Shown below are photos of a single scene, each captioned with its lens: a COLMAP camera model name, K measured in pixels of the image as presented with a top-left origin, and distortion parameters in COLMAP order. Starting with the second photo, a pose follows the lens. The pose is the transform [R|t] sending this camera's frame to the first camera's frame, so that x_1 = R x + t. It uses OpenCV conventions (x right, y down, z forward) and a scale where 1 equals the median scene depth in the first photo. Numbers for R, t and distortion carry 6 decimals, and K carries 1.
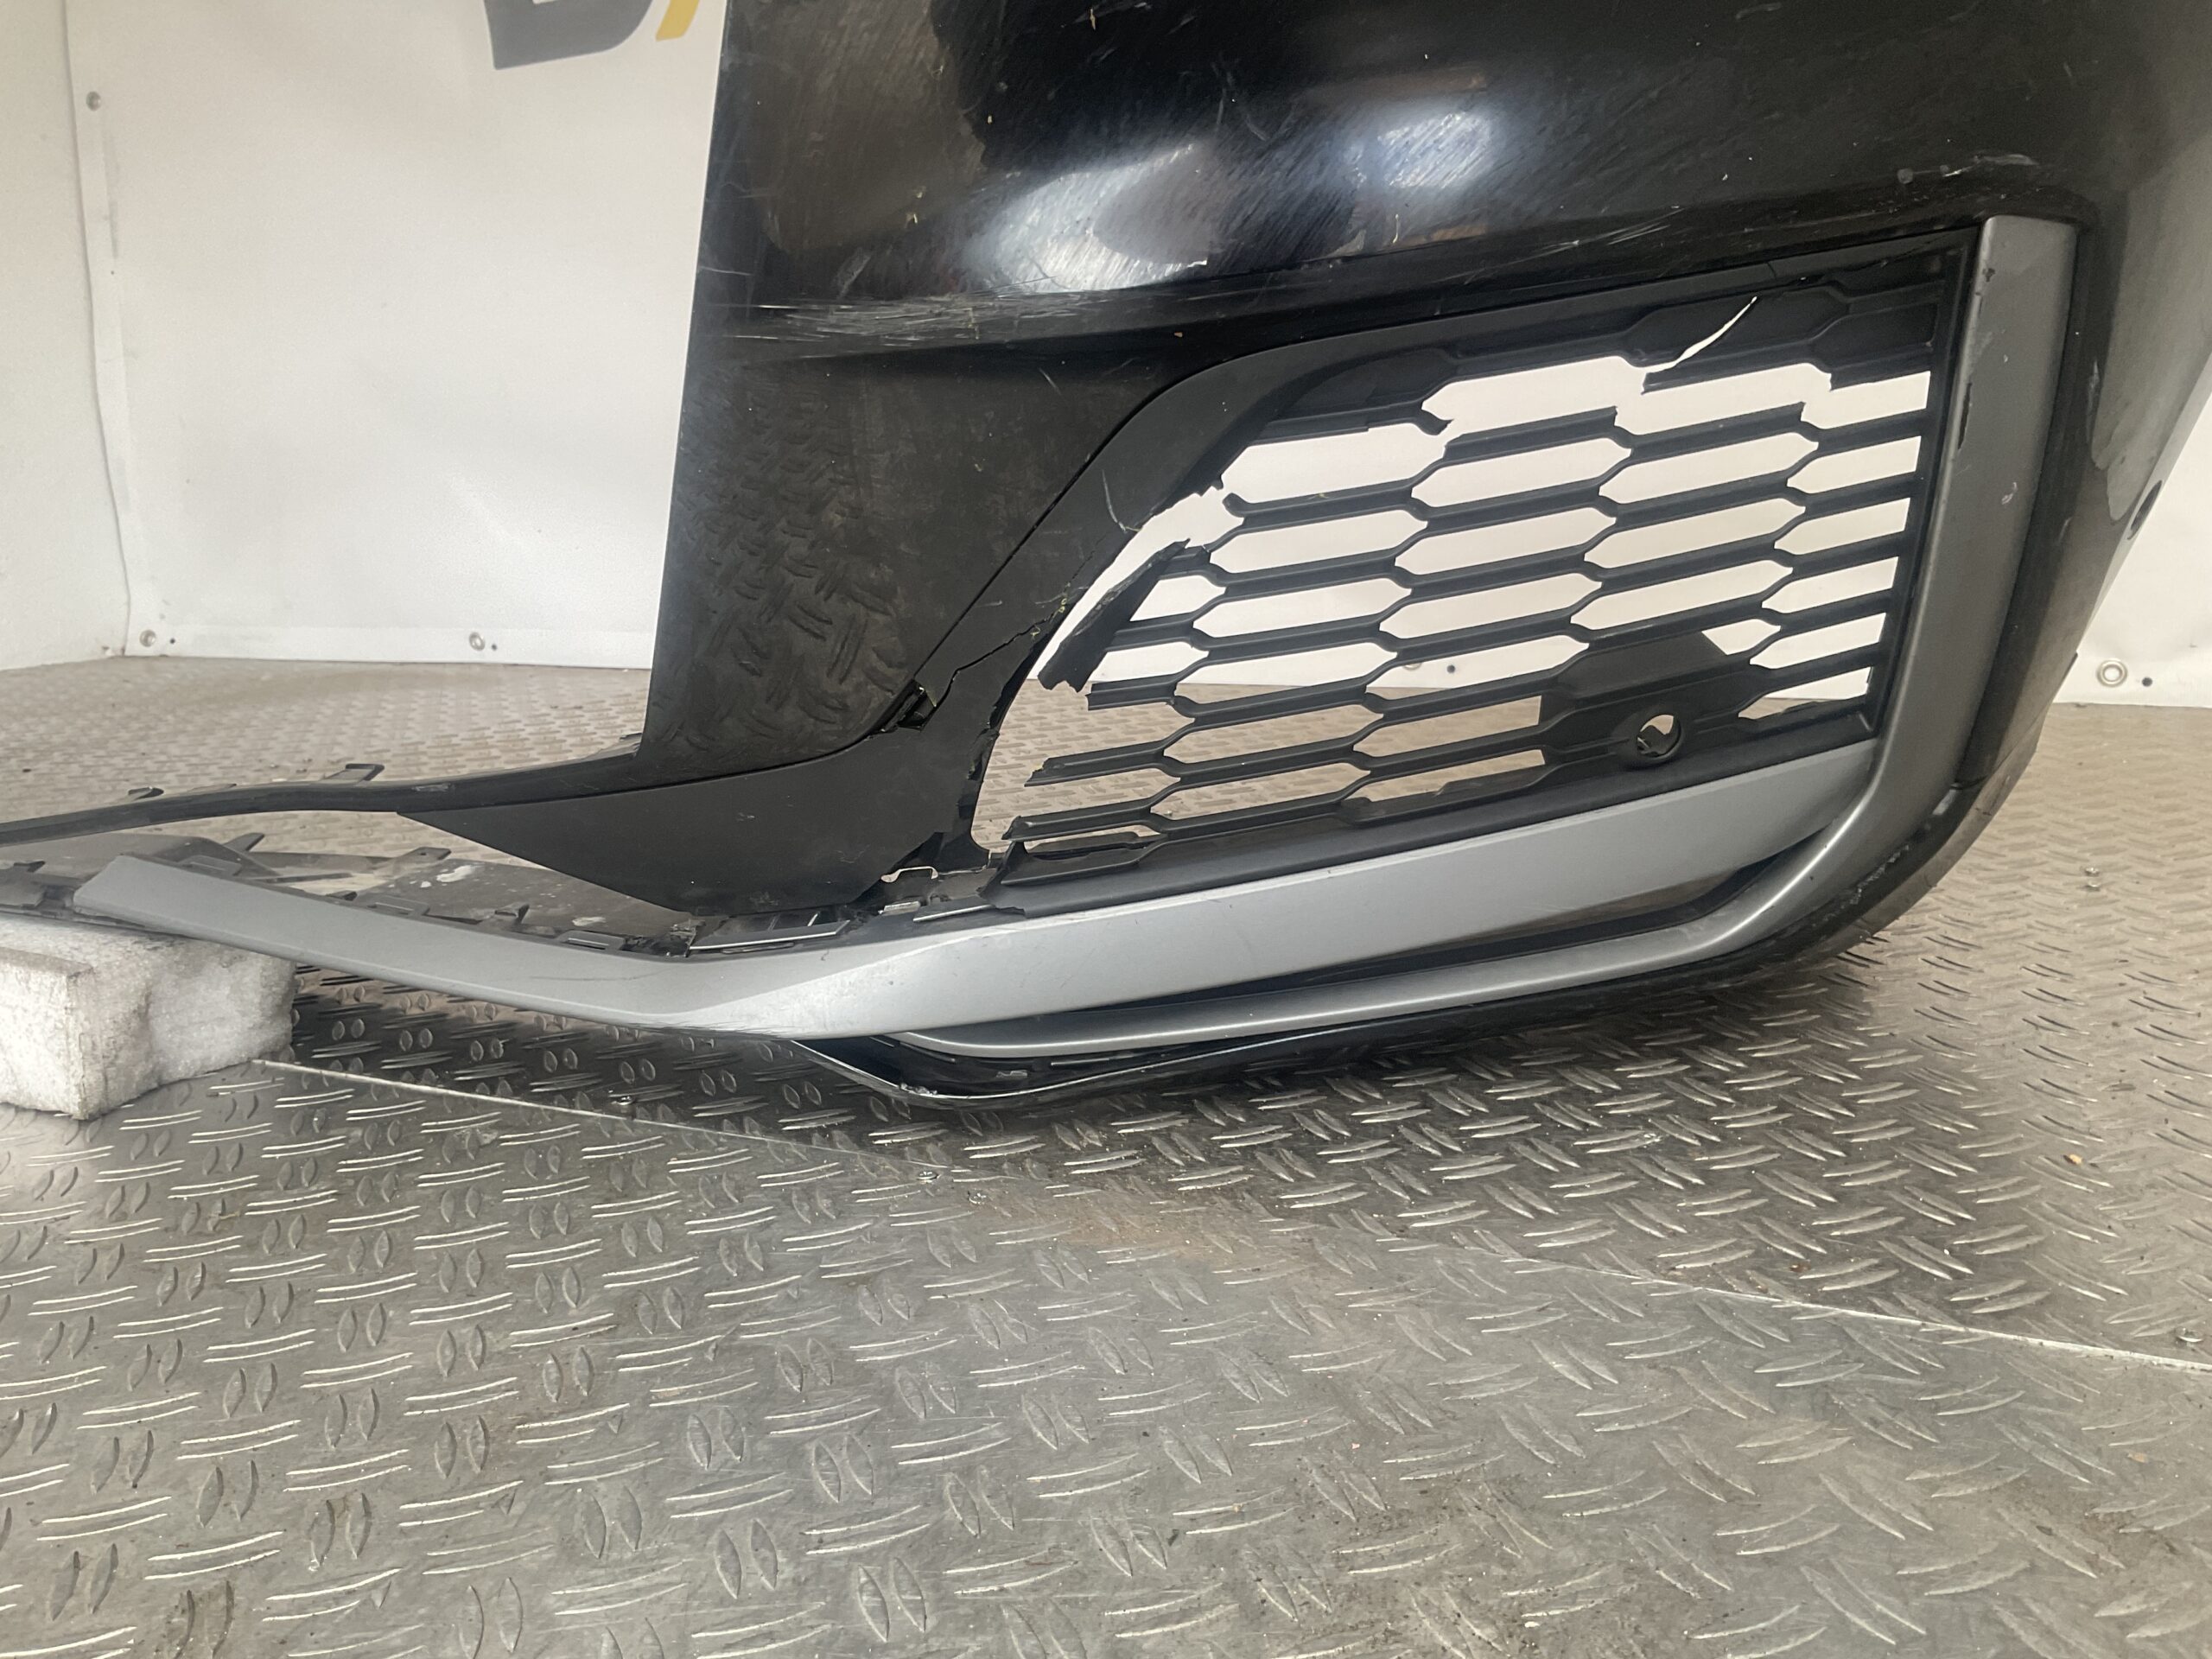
lens RADIAL K [[1814.3, 0, 1124.6], [0, 1814.3, 832.6], [0, 0, 1]] dist [0.109341, -0.224321]
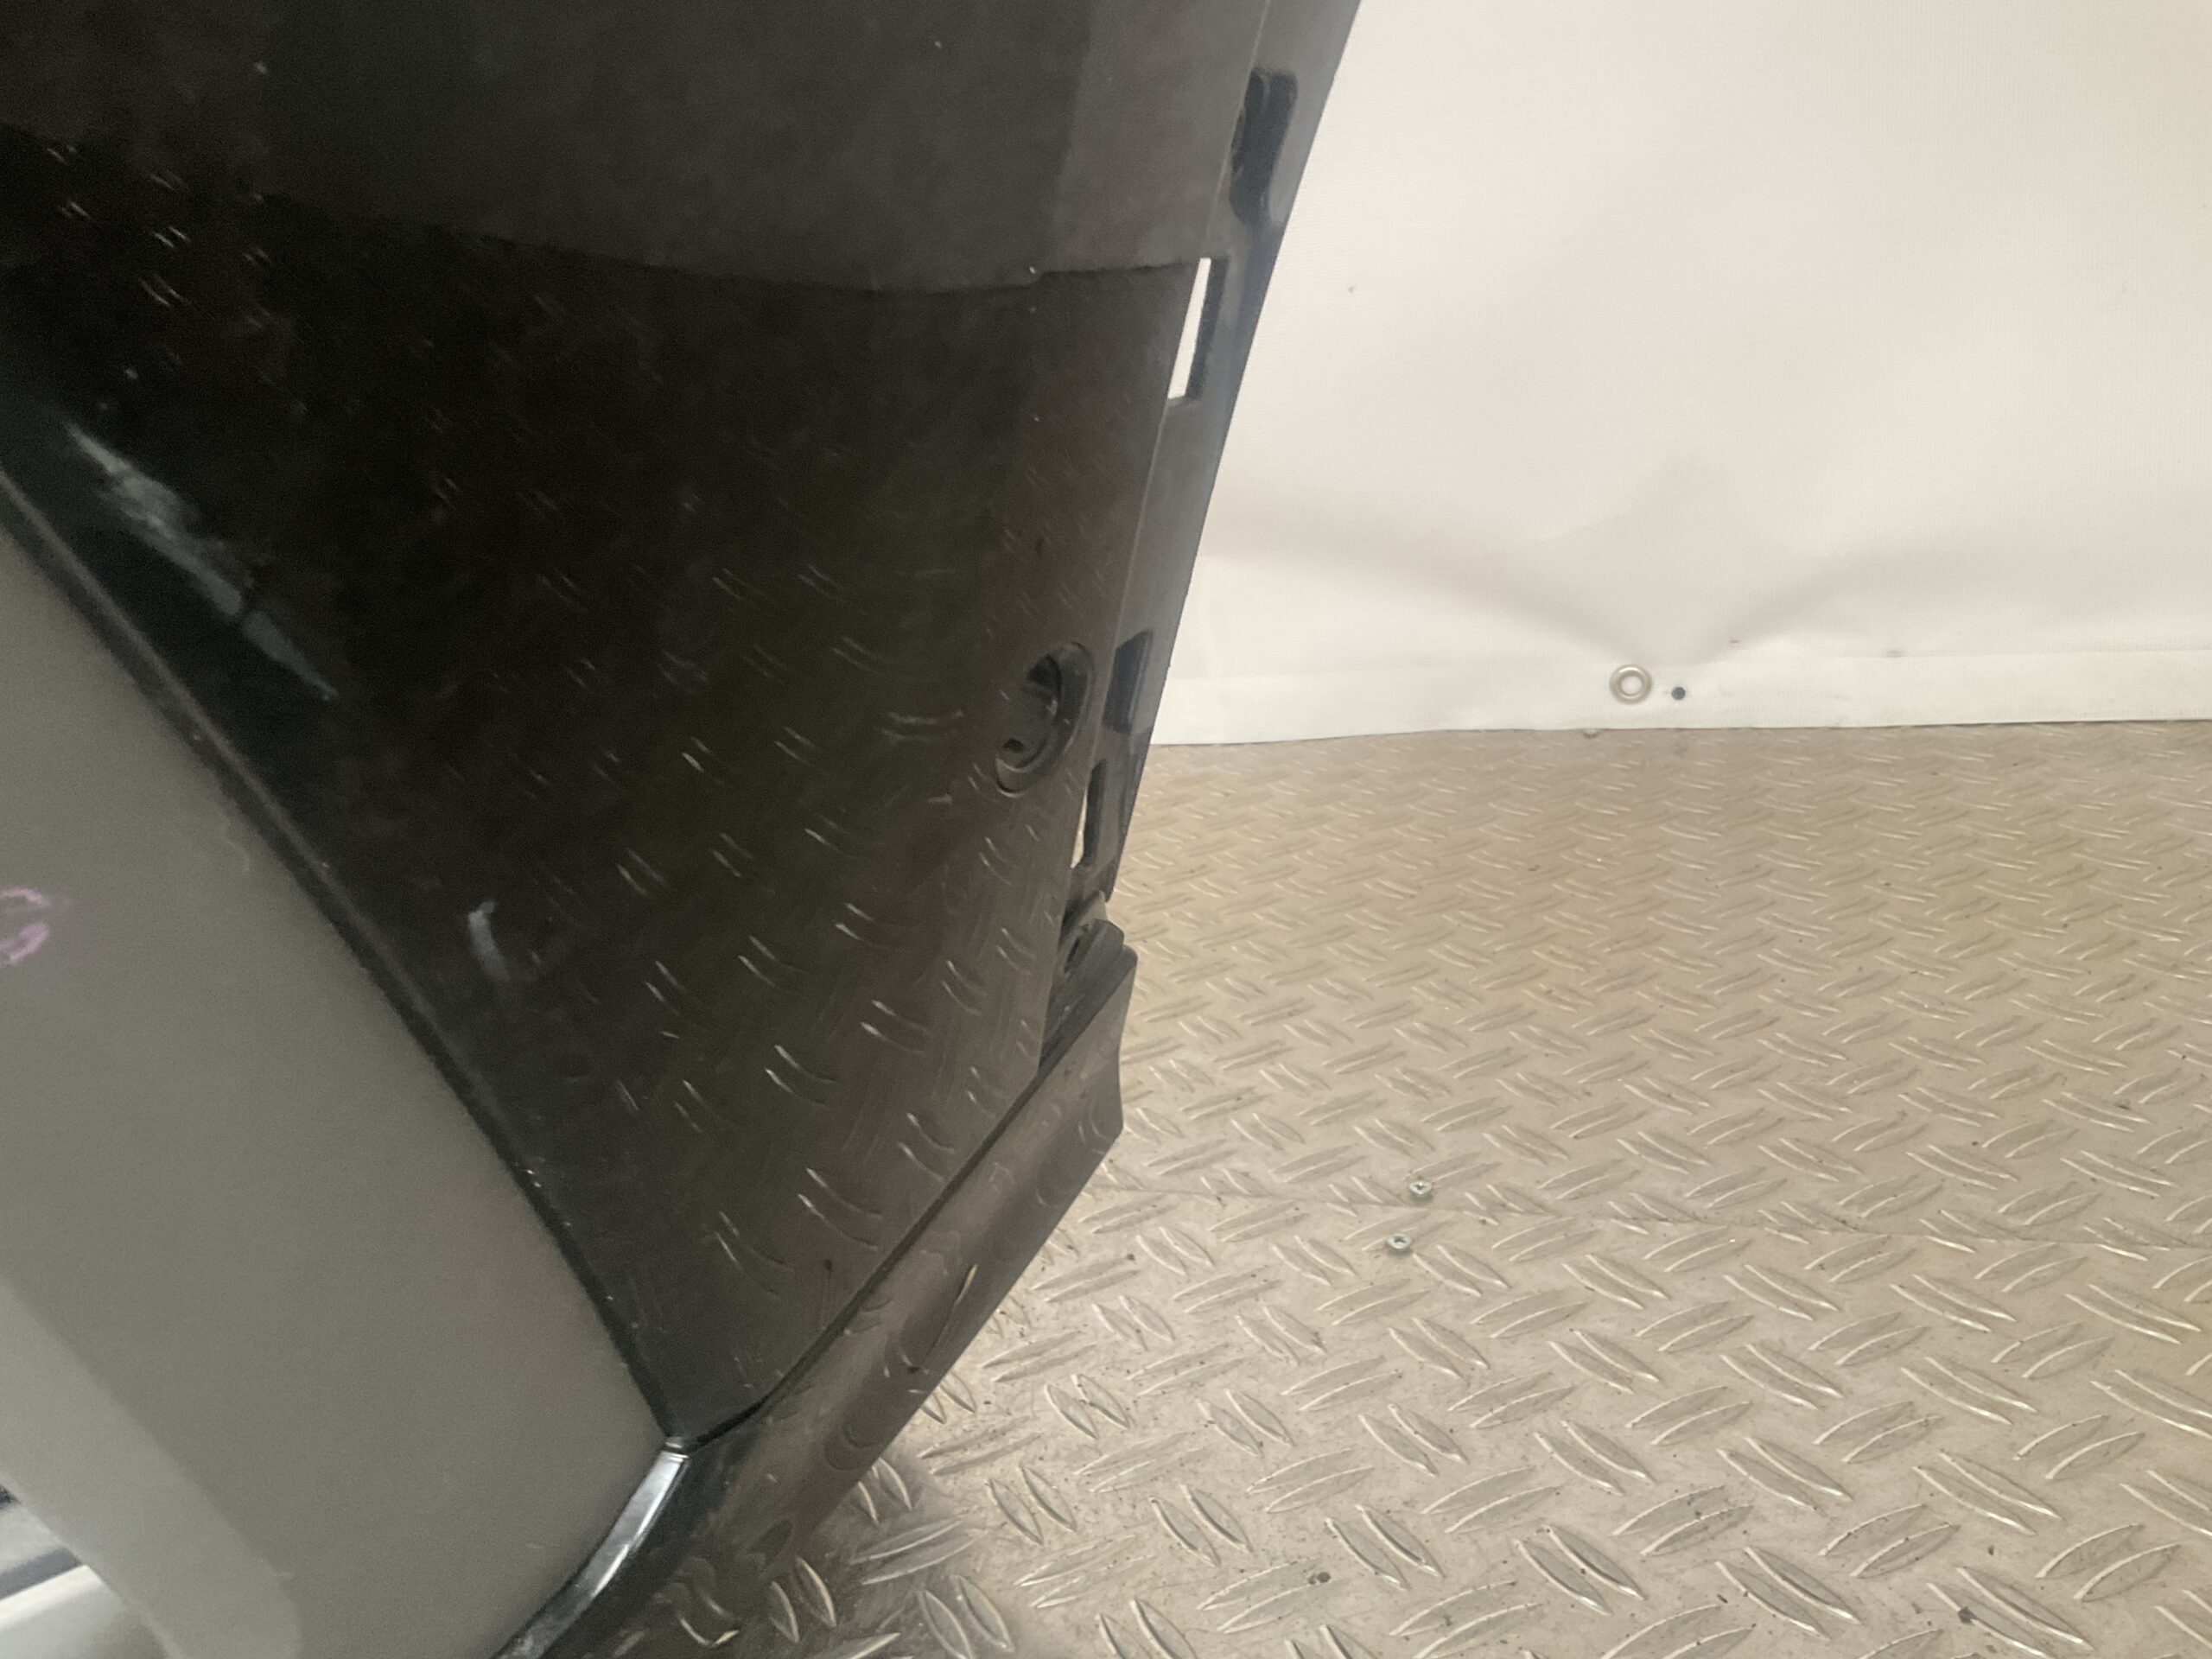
lens RADIAL K [[1823.6, 0, 1137.7], [0, 1823.6, 830.5], [0, 0, 1]] dist [0.078796, -0.153793]
pose [[0.990452, -0.087686, 0.106373, 0.600281], [0.081851, 0.994953, 0.058045, -0.193933], [-0.110926, -0.048784, 0.992631, 0.710870]]
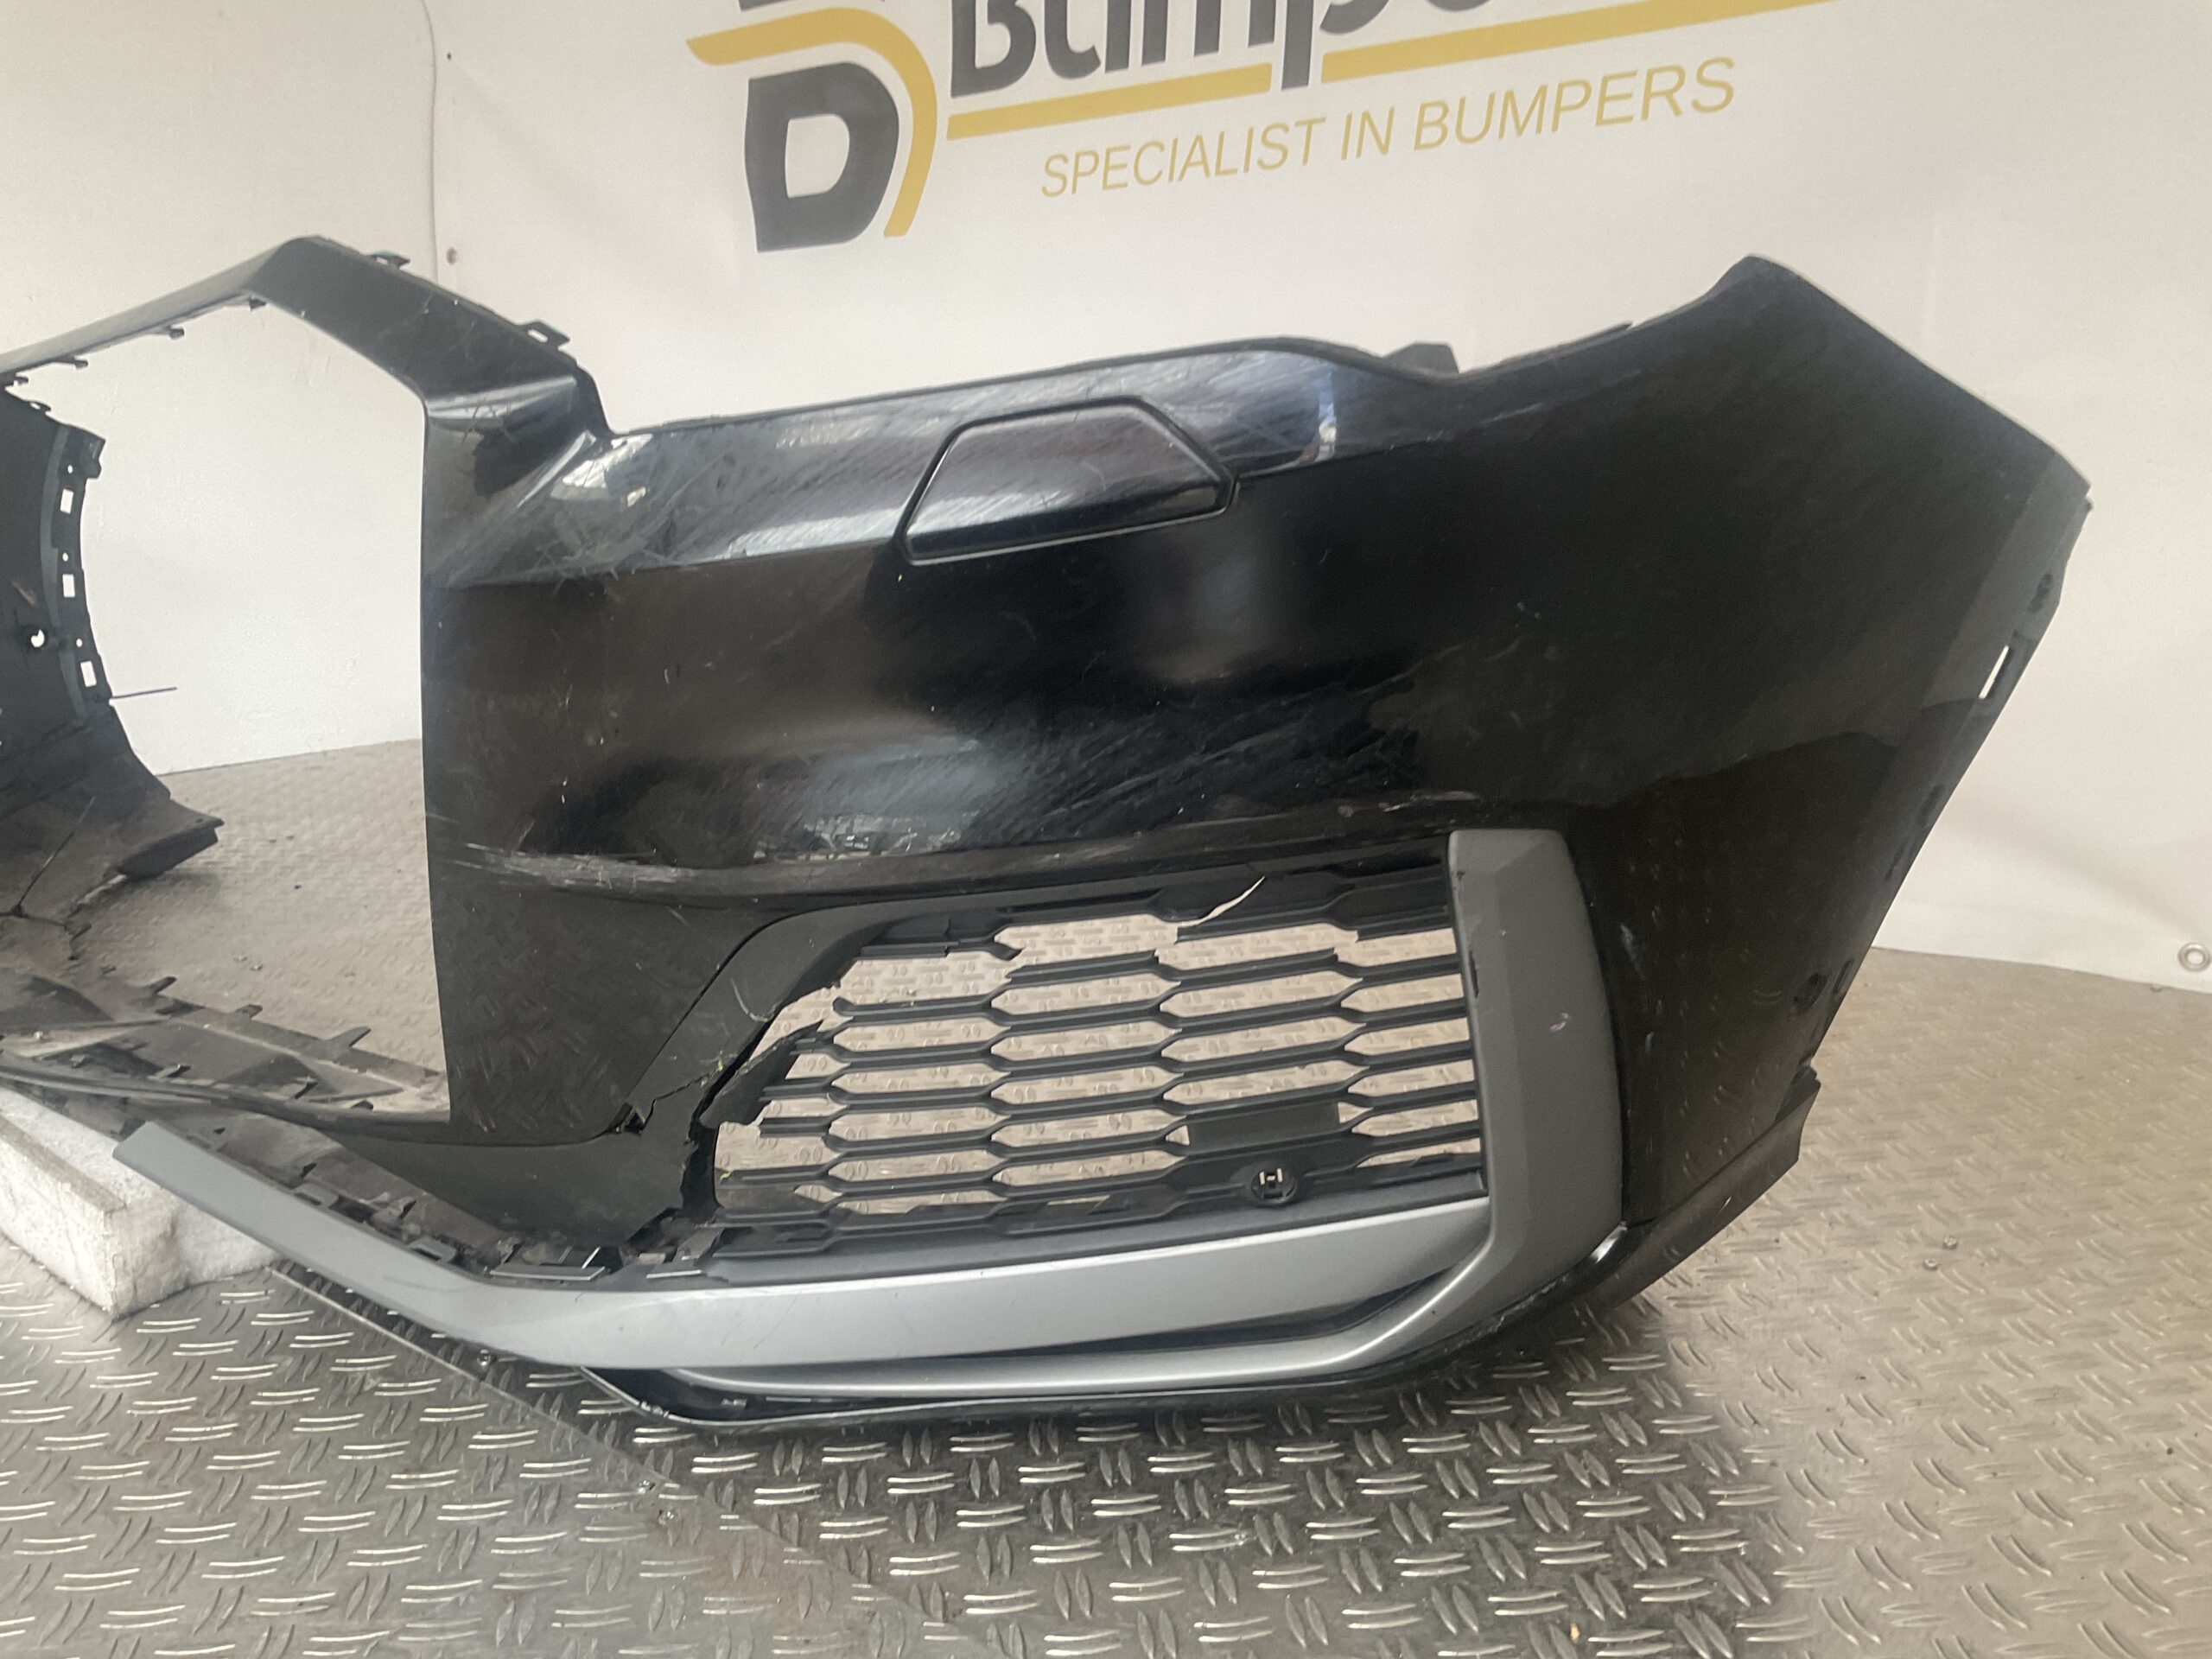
lens RADIAL K [[1823.6, 0, 1137.7], [0, 1823.6, 830.5], [0, 0, 1]] dist [0.078796, -0.153793]
pose [[0.973893, 0.068318, -0.216483, 0.451942], [-0.066490, 0.997663, 0.015723, -0.292606], [0.217052, -0.000918, 0.976160, -0.132447]]
